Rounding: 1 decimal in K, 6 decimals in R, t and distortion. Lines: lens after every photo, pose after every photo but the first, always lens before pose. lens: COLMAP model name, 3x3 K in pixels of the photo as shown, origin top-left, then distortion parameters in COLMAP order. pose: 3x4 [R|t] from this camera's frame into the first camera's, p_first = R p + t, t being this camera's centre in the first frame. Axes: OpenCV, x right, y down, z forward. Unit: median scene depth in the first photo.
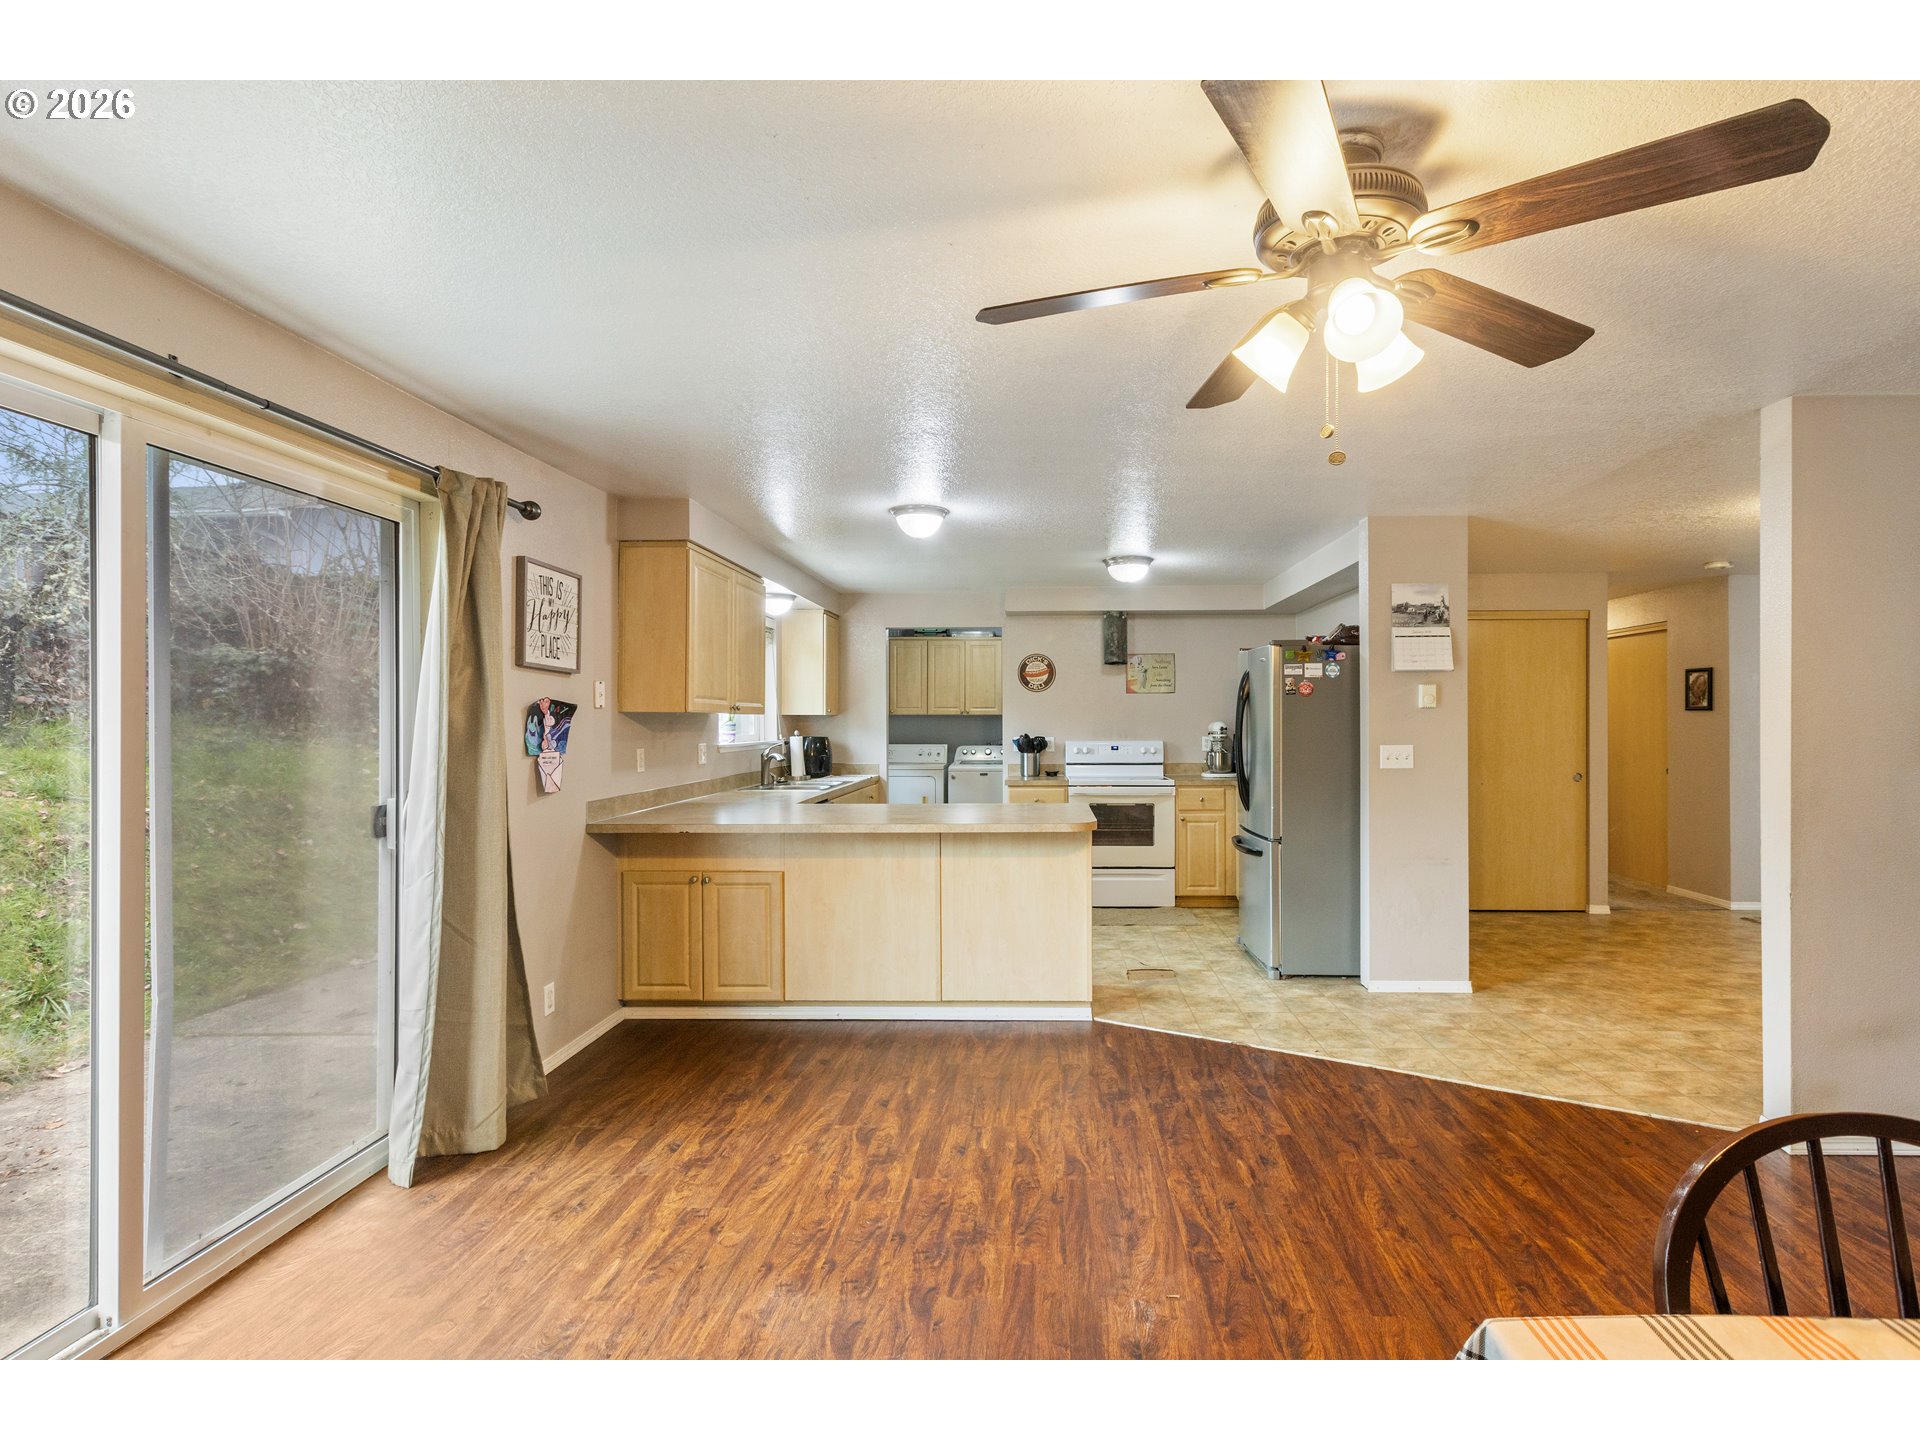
lens RADIAL K [[859.2, 0, 952.1], [0, 859.2, 718.4], [0, 0, 1]] dist [-0.000475, 0.000313]
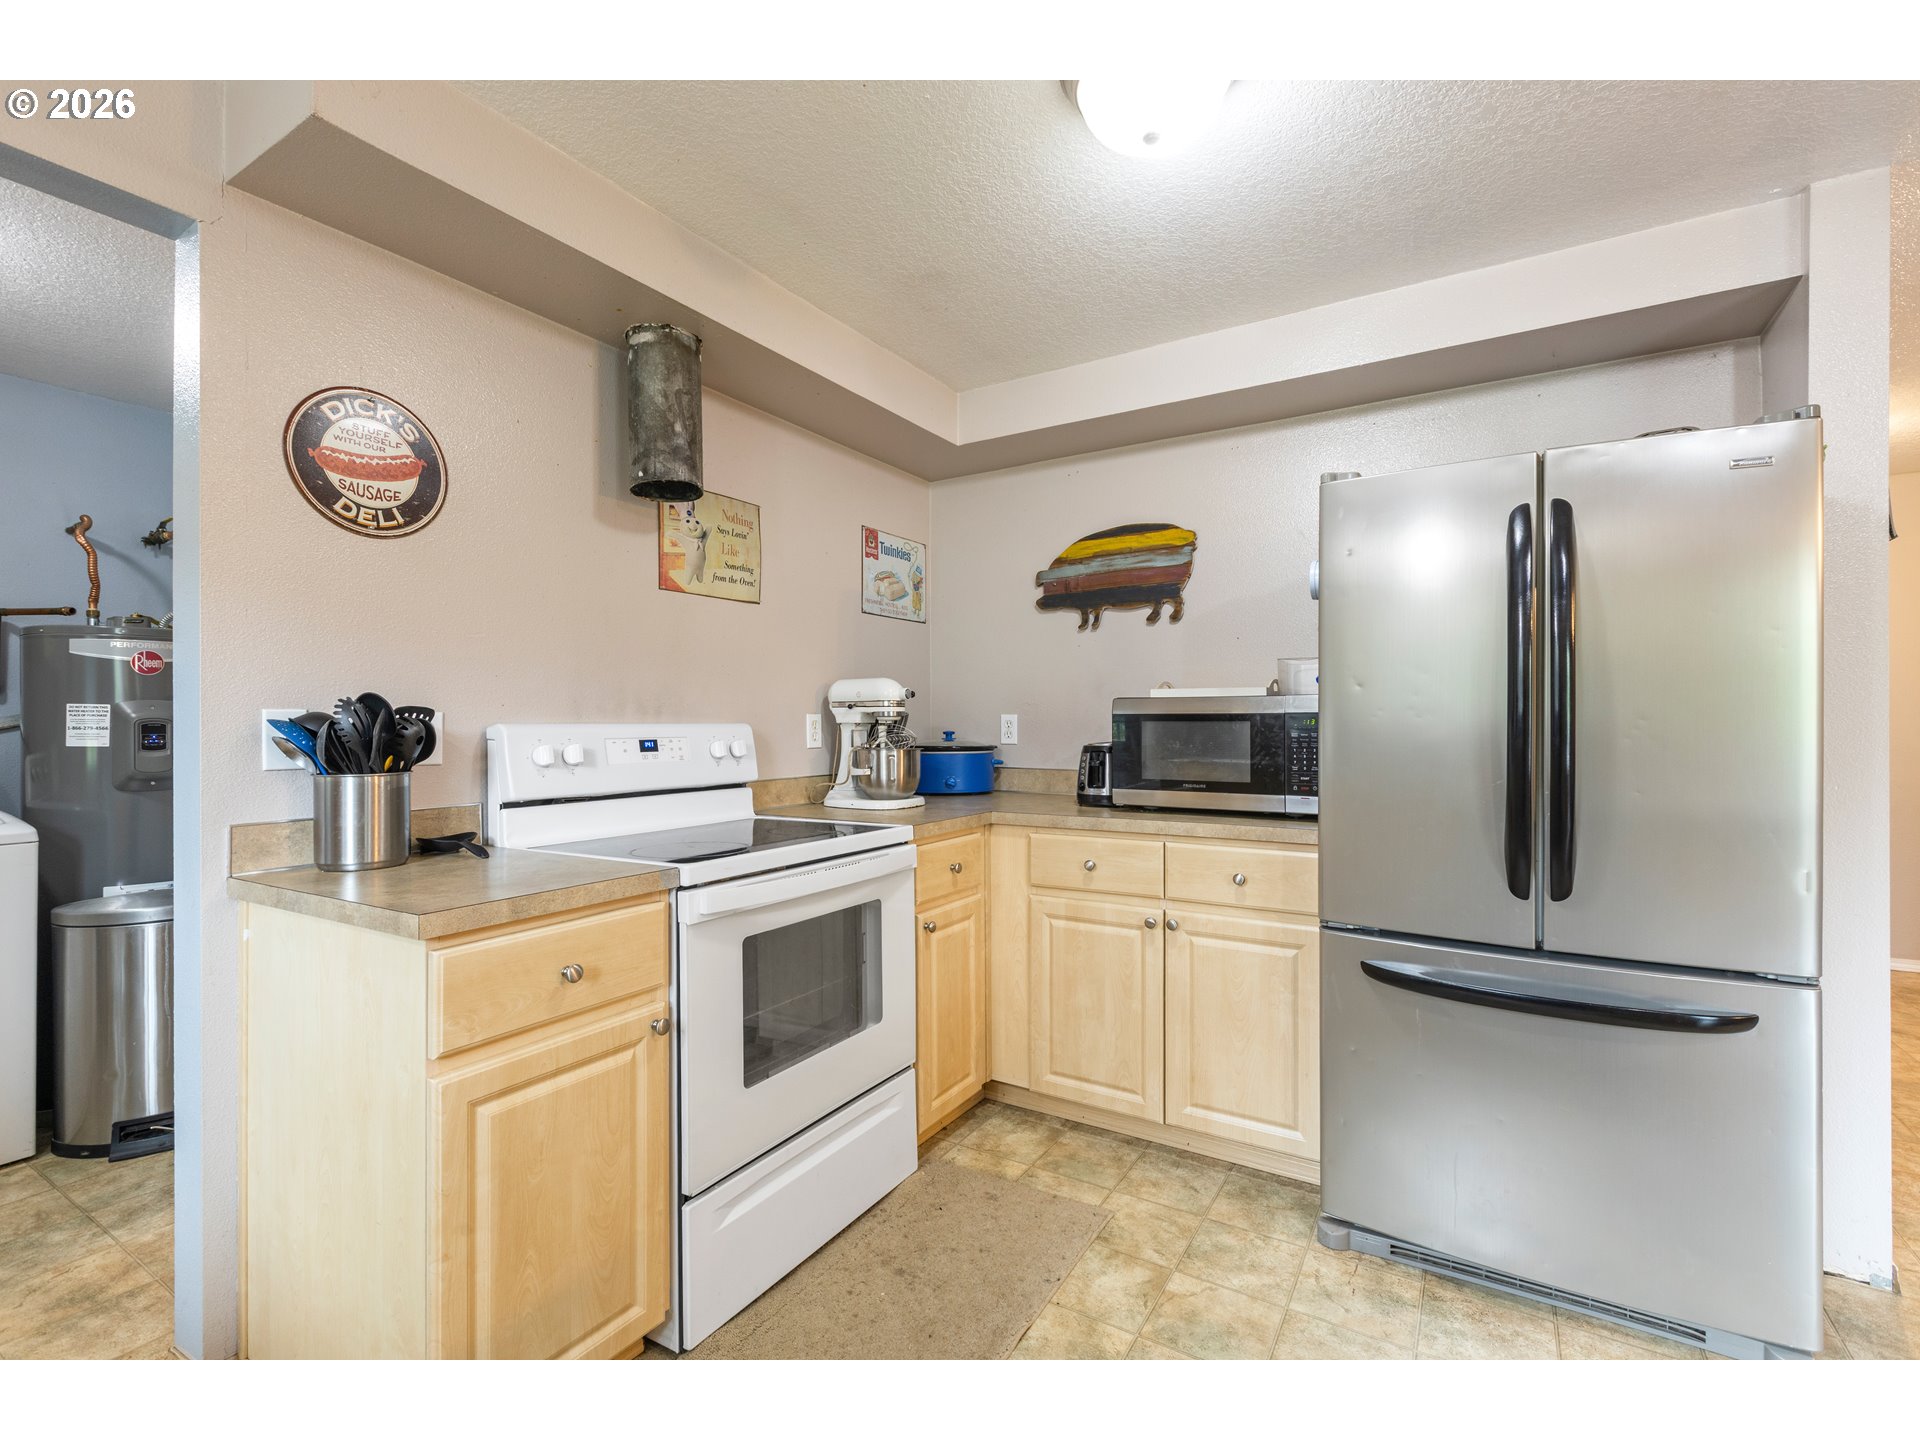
lens RADIAL K [[869.7, 0, 931.1], [0, 869.7, 717.1], [0, 0, 1]] dist [0.002996, -0.000315]
pose [[0.454811, 0.009265, 0.890540, -0.093168], [-0.003830, 0.999957, -0.008447, 0.040432], [-0.890580, 0.000432, 0.454827, 1.181241]]
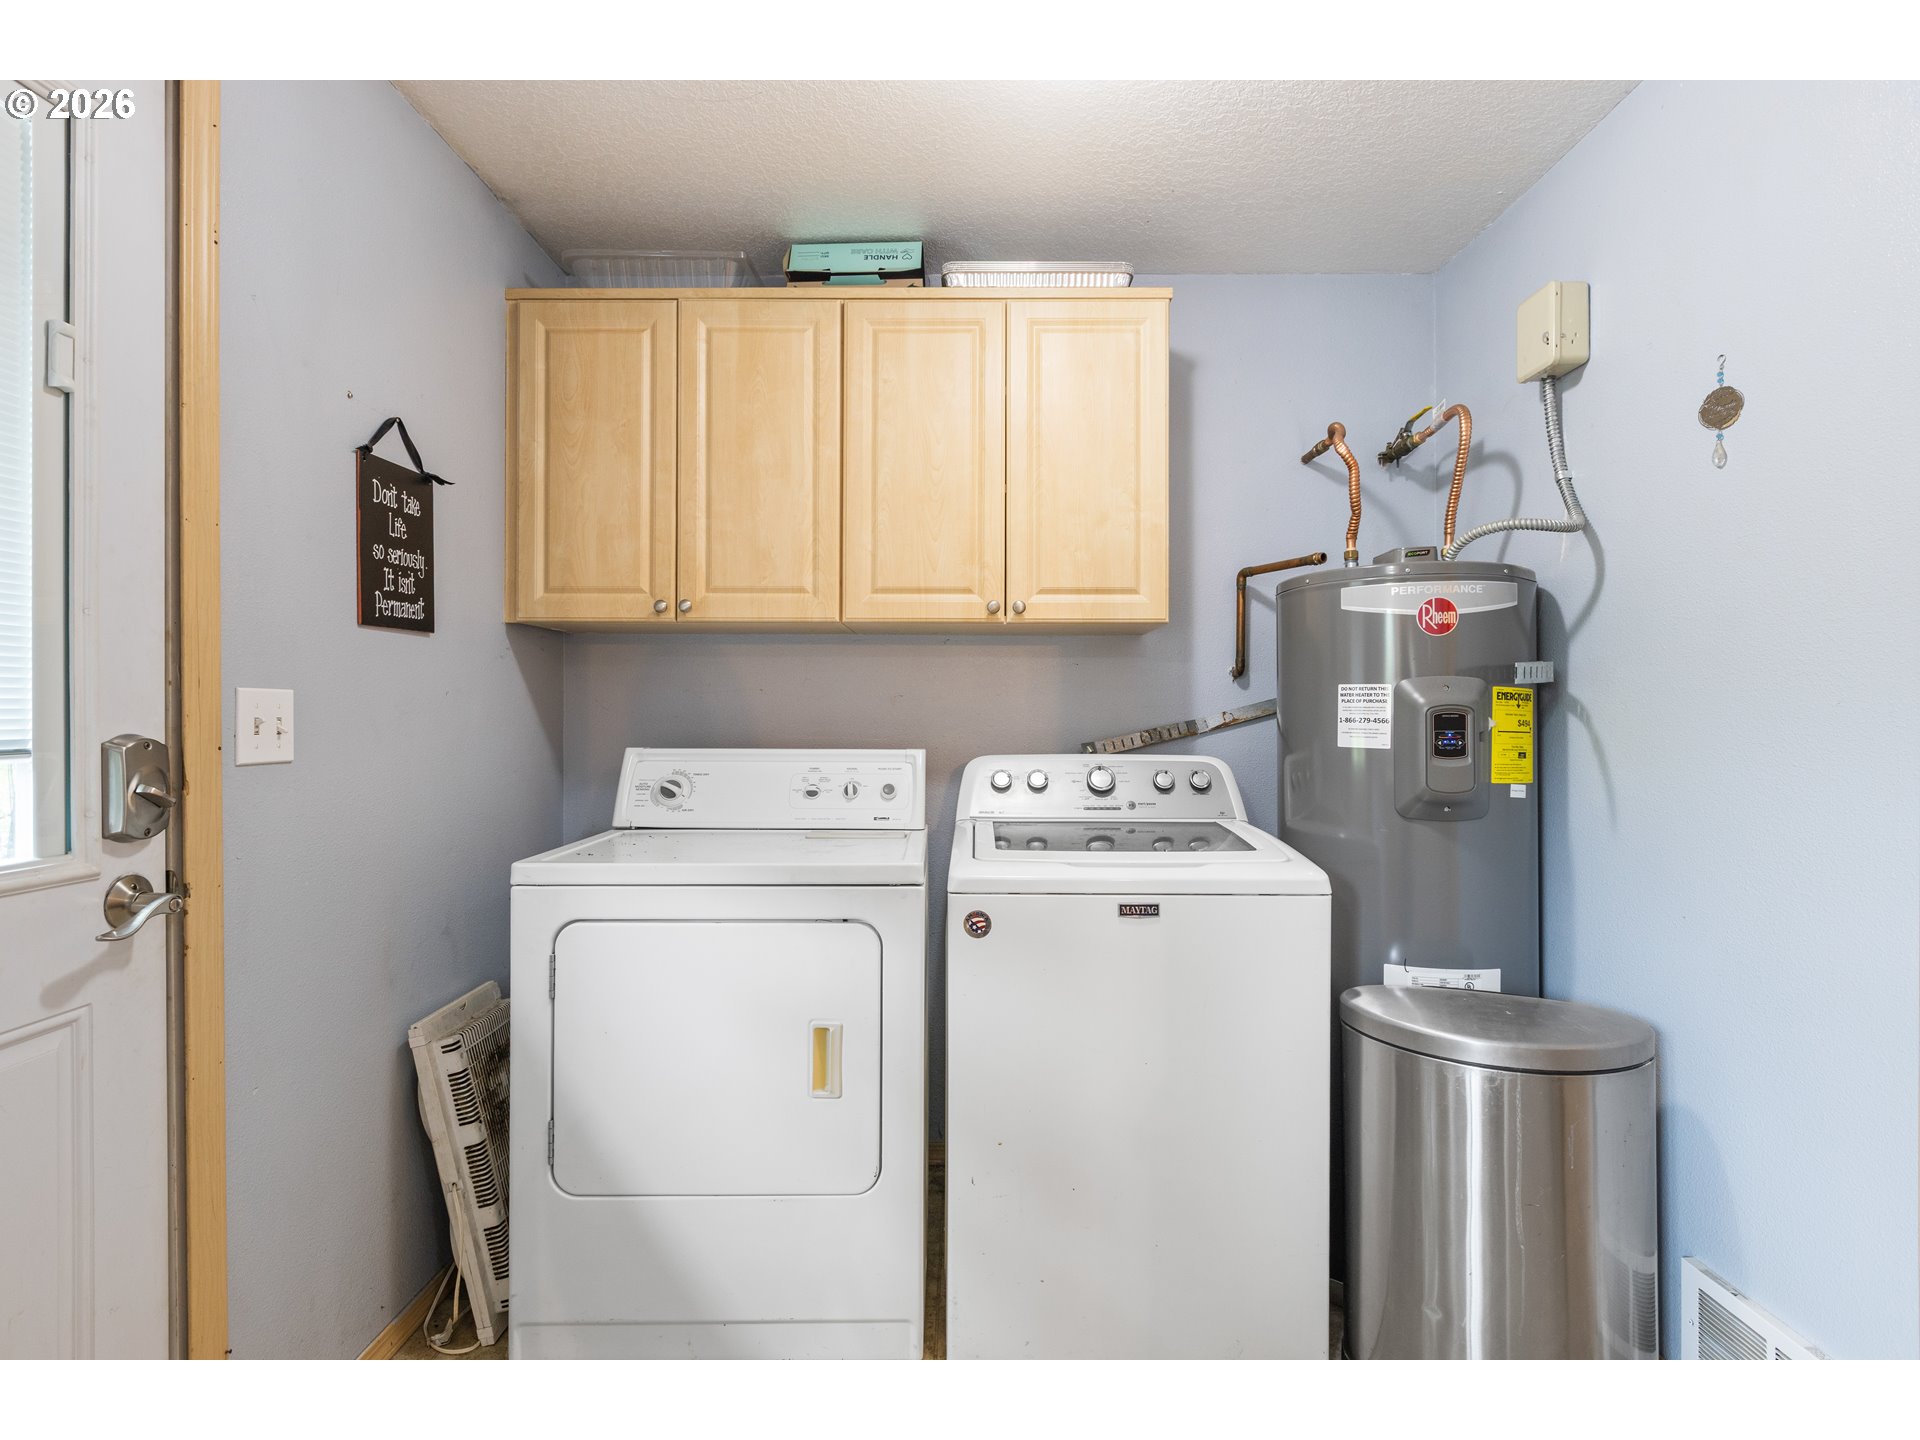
lens RADIAL K [[938.1, 0, 961.1], [0, 938.1, 716.4], [0, 0, 1]] dist [-0.004351, -0.000453]
pose [[0.996429, 0.000098, 0.084432, -0.039673], [-0.000404, 0.999993, 0.003607, 0.041885], [-0.084431, -0.003629, 0.996423, 1.578552]]
